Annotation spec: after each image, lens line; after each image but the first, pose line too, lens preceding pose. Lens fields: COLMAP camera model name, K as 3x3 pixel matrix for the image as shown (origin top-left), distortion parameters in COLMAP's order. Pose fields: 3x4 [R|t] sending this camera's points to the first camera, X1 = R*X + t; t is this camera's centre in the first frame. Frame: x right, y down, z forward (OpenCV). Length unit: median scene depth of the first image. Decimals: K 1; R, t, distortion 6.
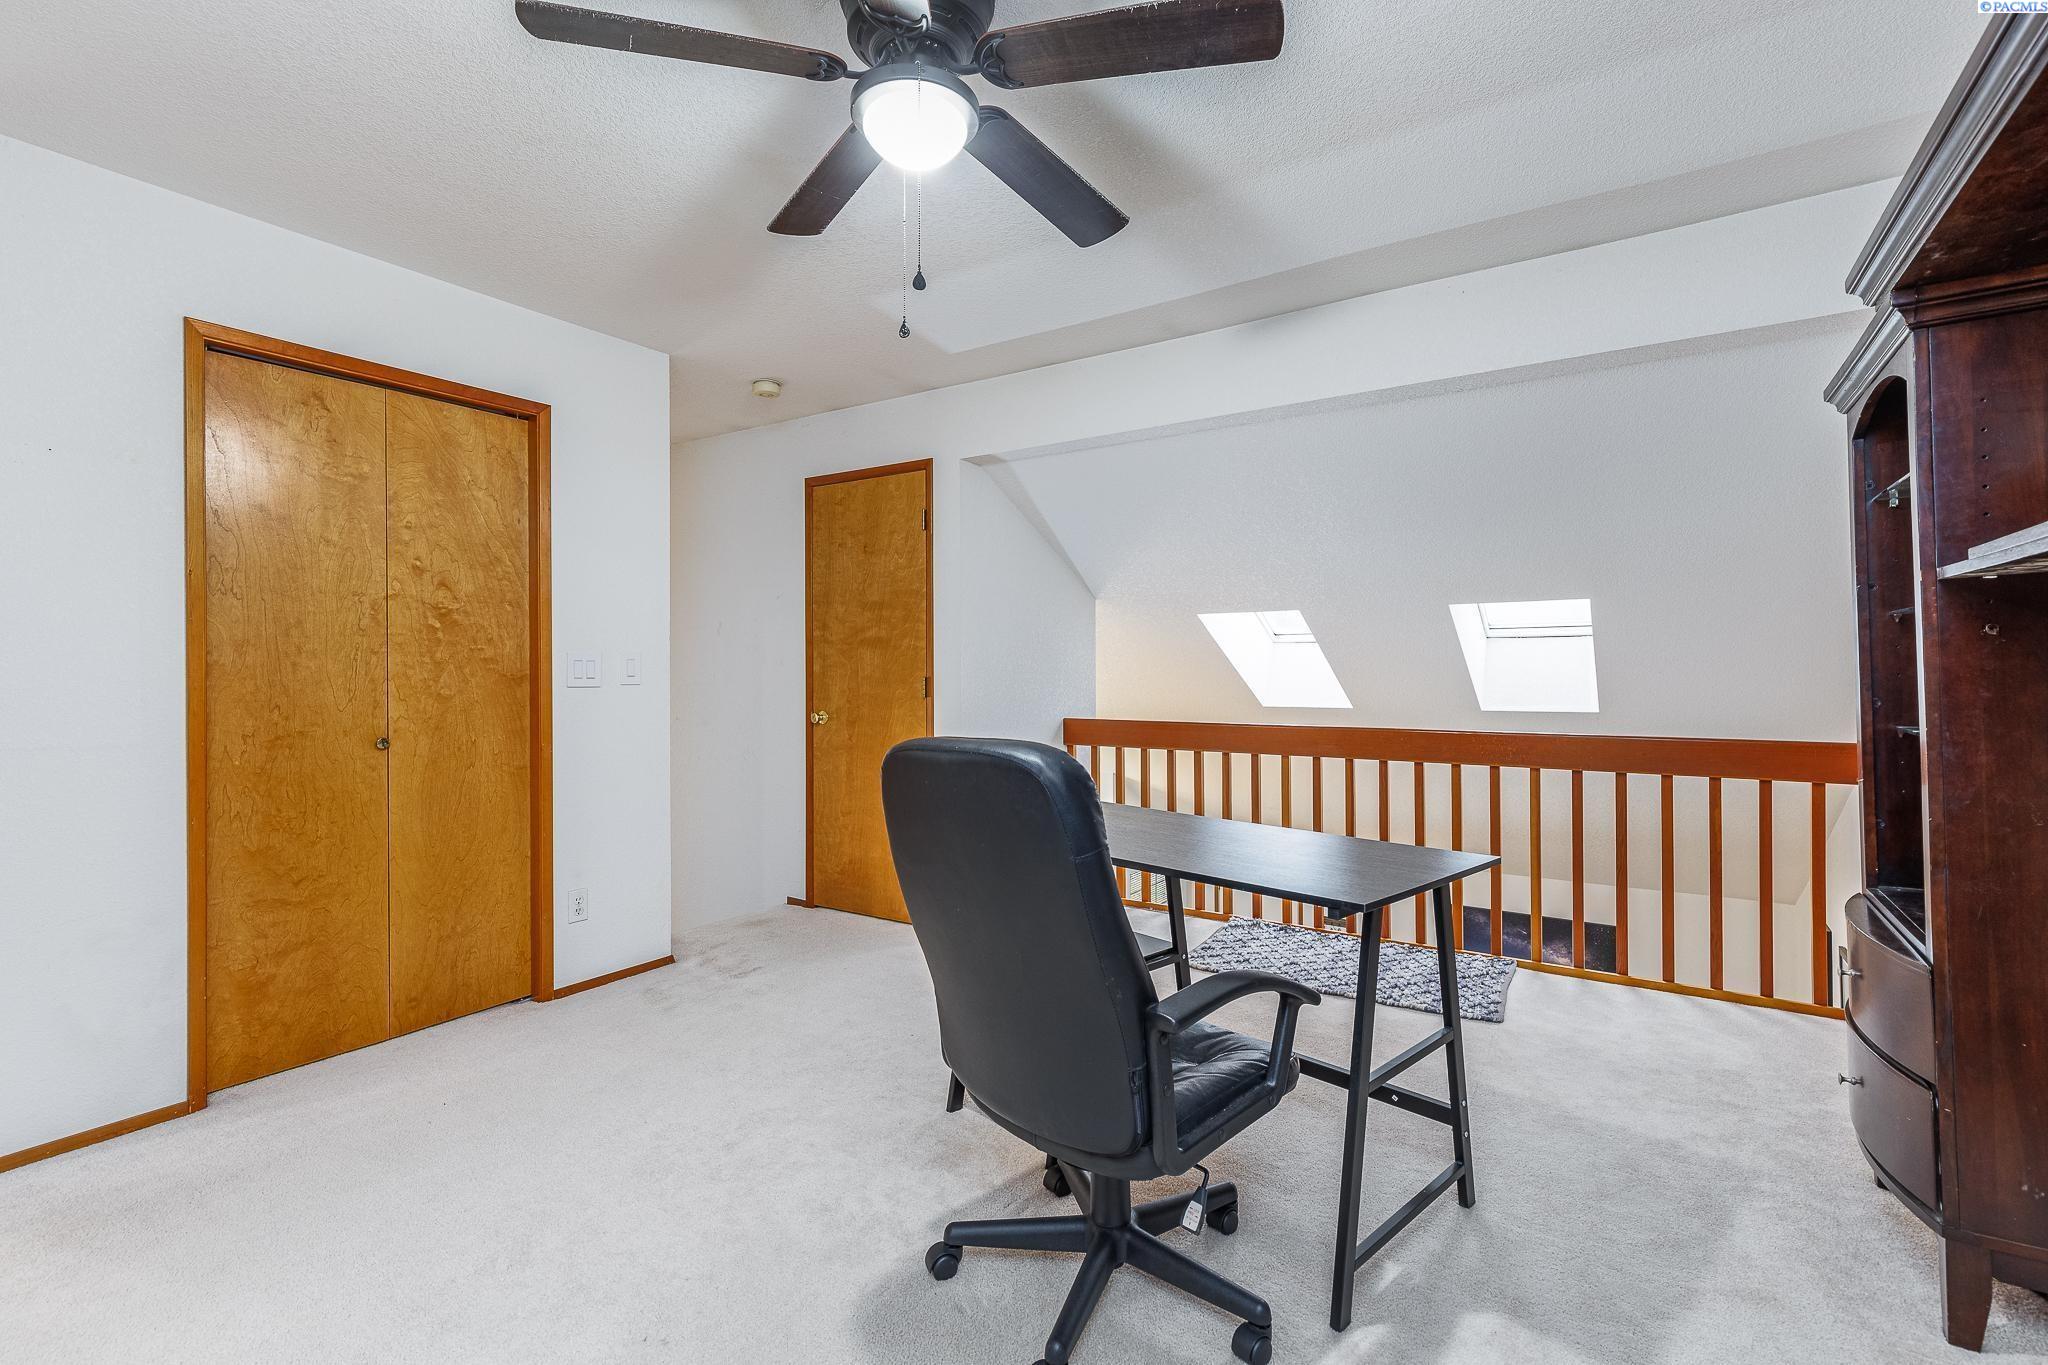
lens RADIAL K [[919.3, 0, 1034.5], [0, 919.3, 671.2], [0, 0, 1]] dist [0.002274, 0.000927]
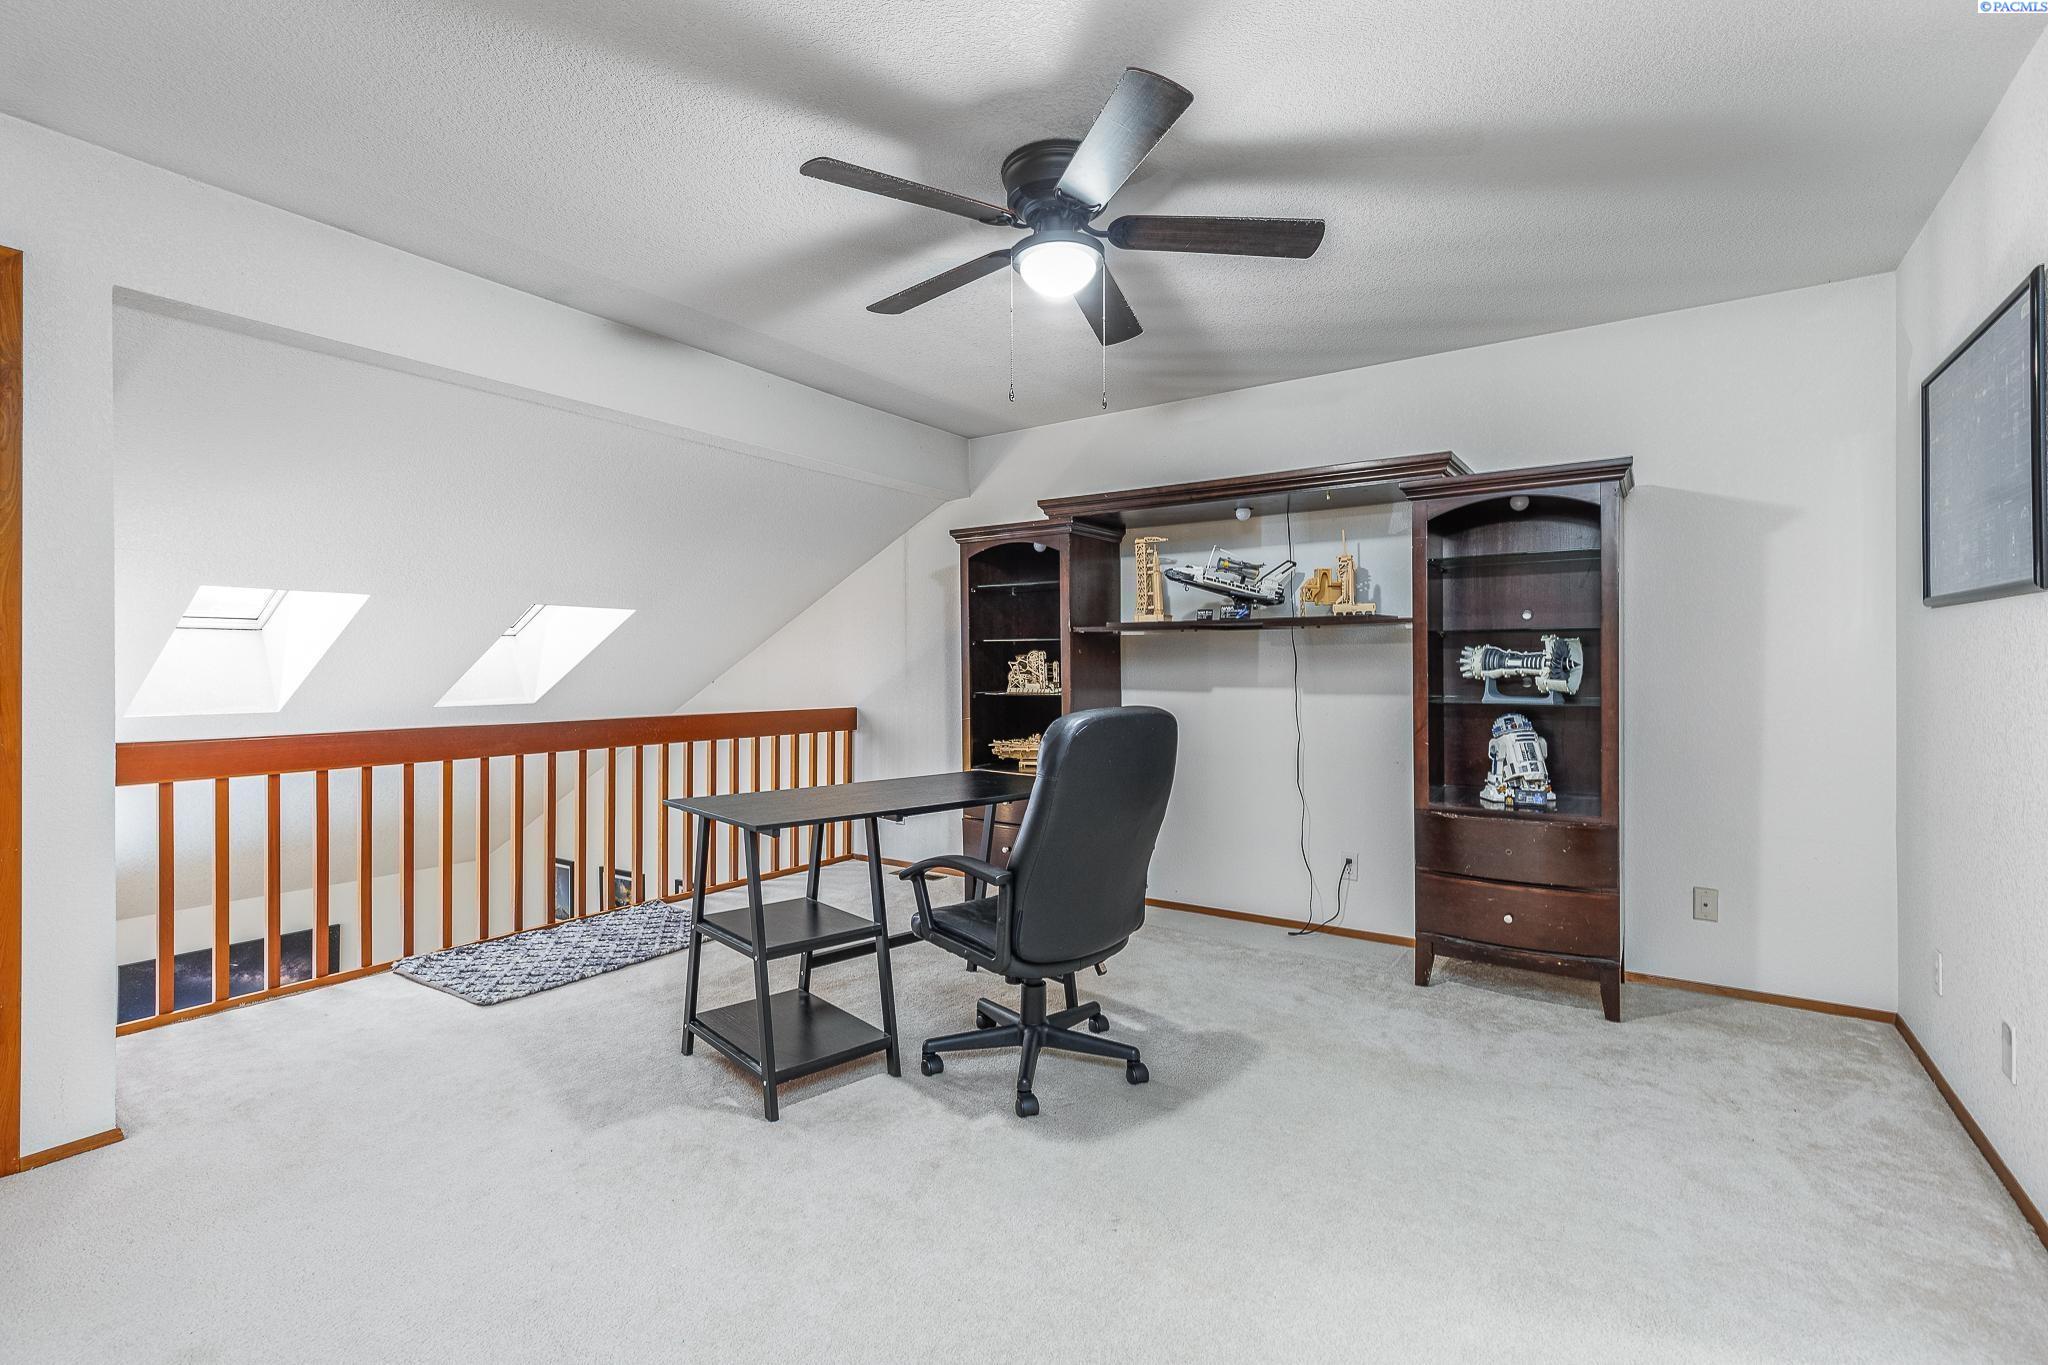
lens RADIAL K [[919.3, 0, 1031.7], [0, 919.3, 668.8], [0, 0, 1]] dist [0.002274, 0.000927]
pose [[0.036010, -0.003799, 0.999344, -0.403059], [0.003745, 0.999986, 0.003667, 0.001136], [-0.999344, 0.003611, 0.036023, 0.267115]]
